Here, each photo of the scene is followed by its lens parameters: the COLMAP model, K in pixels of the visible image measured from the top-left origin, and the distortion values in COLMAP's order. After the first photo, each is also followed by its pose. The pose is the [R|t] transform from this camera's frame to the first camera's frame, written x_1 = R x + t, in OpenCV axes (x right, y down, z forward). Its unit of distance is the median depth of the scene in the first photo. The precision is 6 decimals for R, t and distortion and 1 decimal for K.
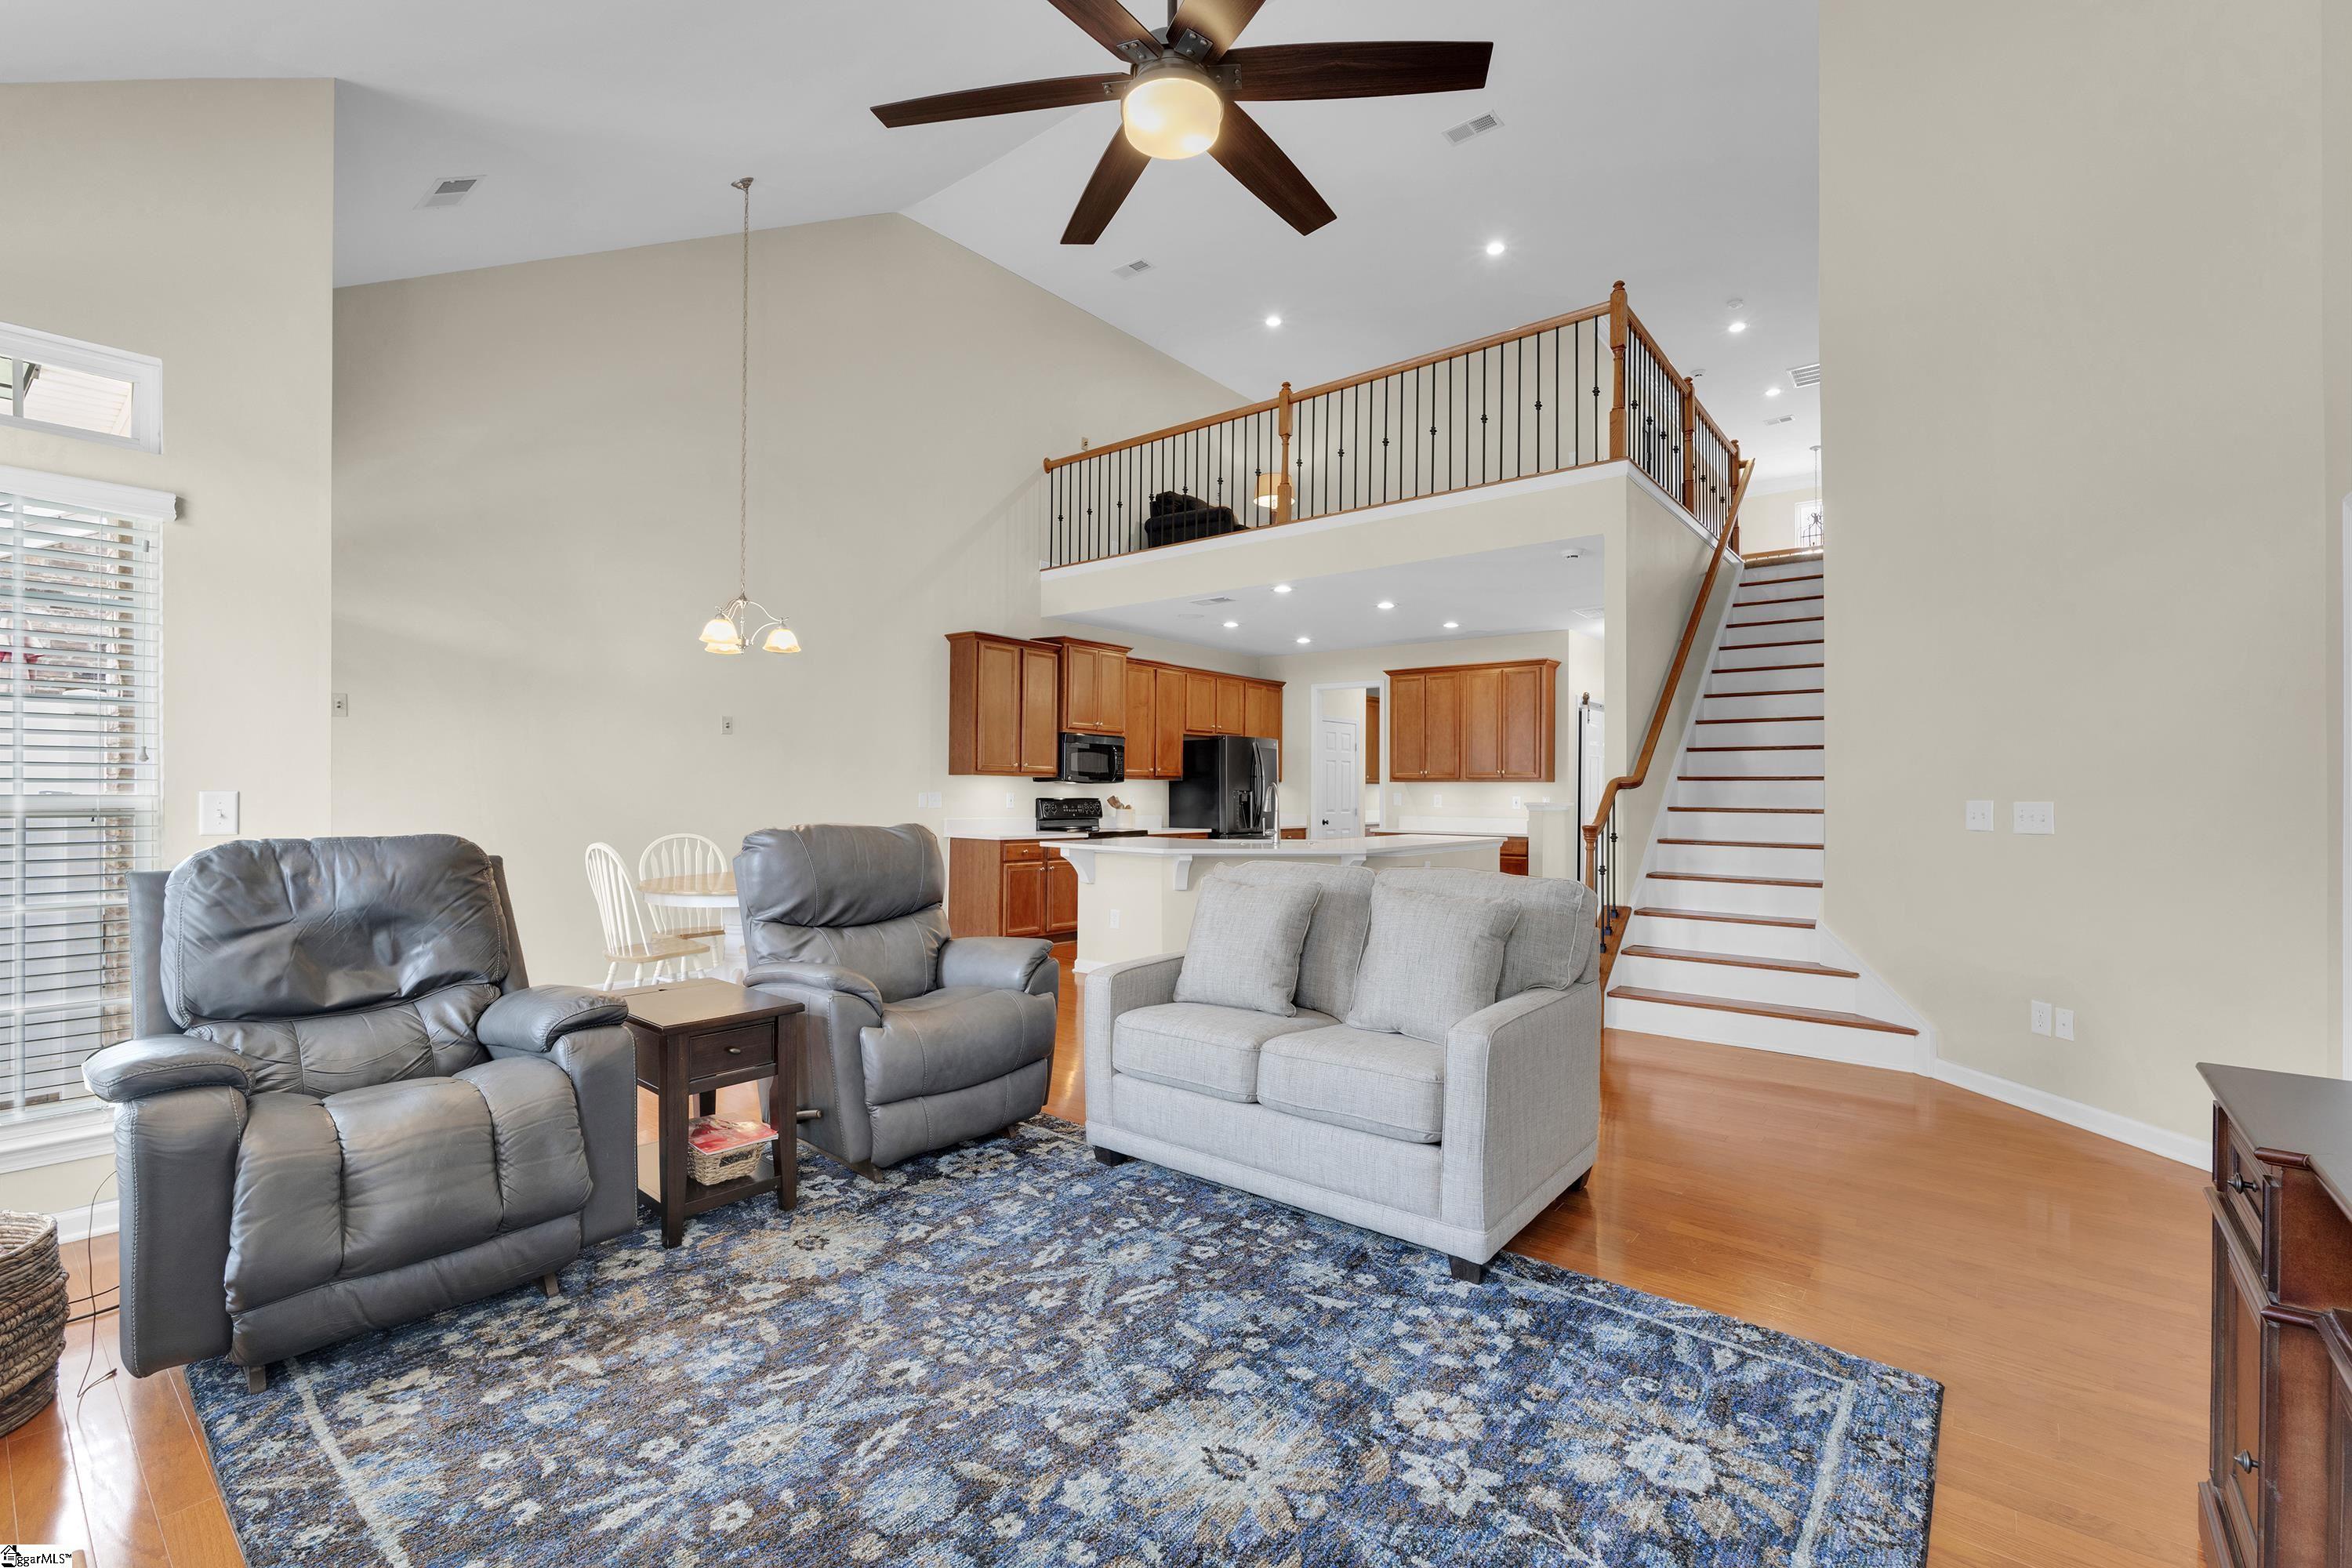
lens RADIAL K [[1029.1, 0, 1159.5], [0, 1029.1, 788.0], [0, 0, 1]] dist [0.001738, 0.000064]
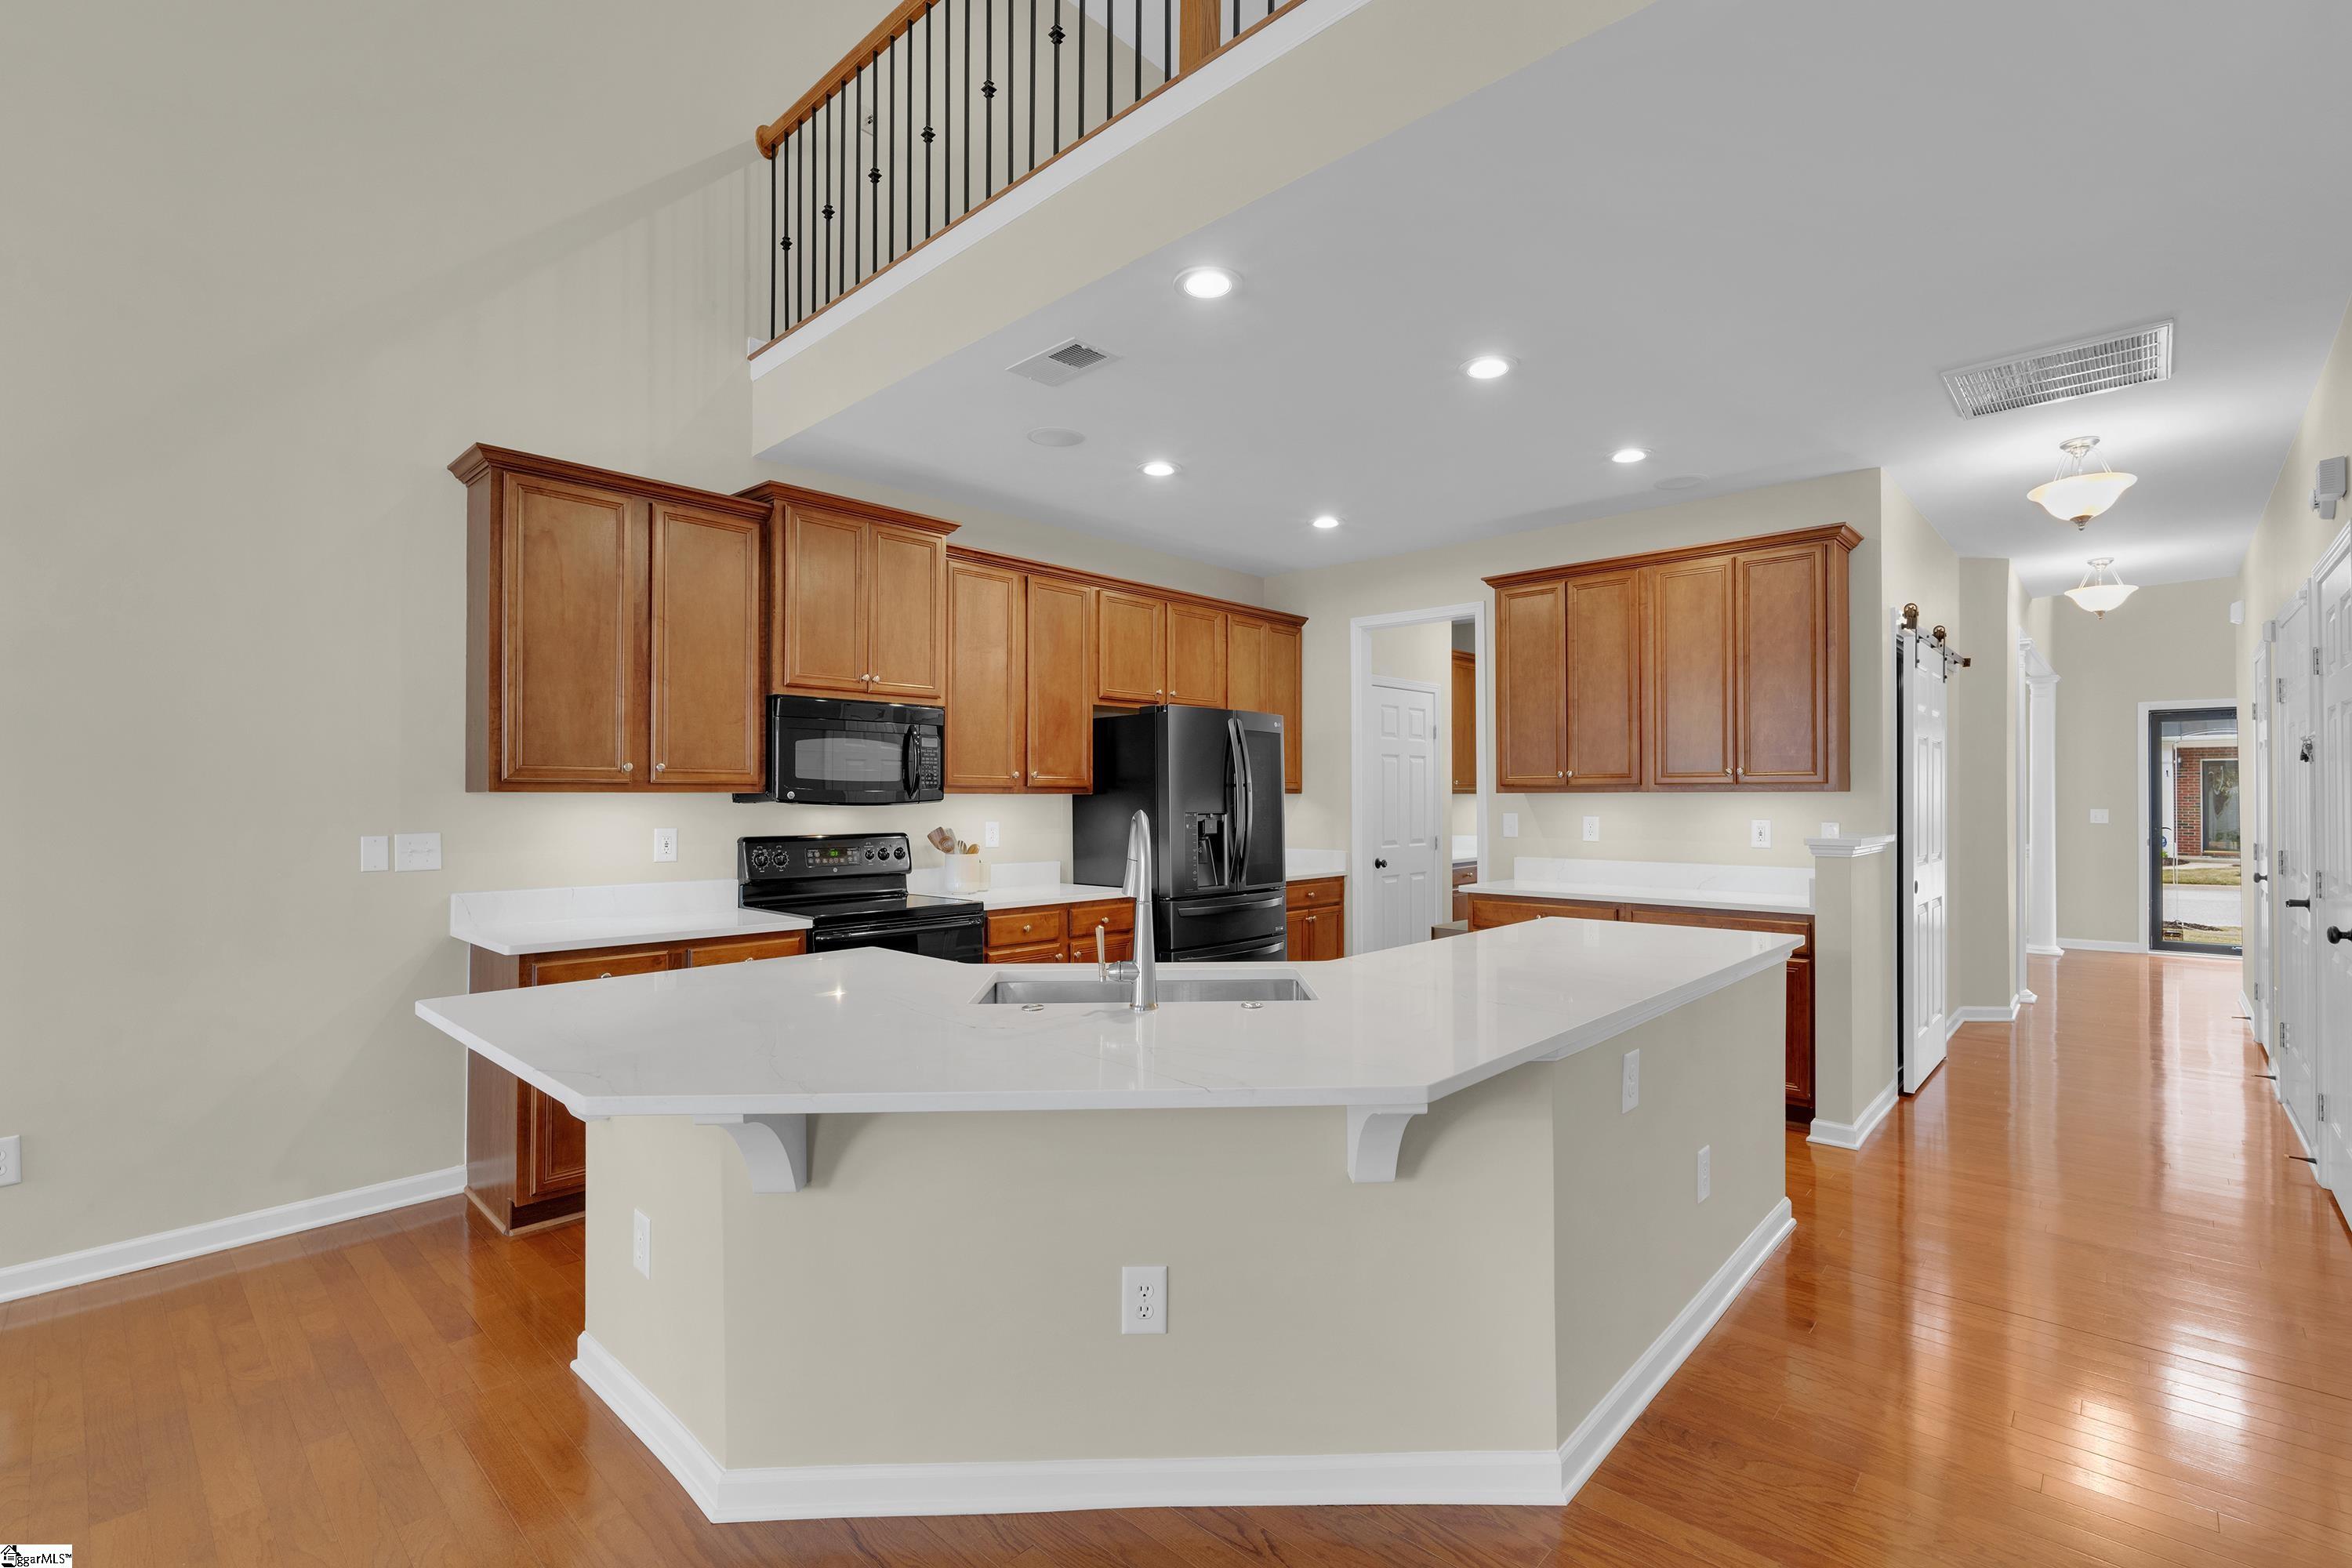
lens RADIAL K [[1029.1, 0, 1194.0], [0, 1029.1, 786.2], [0, 0, 1]] dist [0.001738, 0.000064]
pose [[0.998309, -0.009648, -0.057328, 0.106738], [0.009401, 0.999945, -0.004580, -0.008620], [0.057369, 0.004033, 0.998345, 0.497943]]
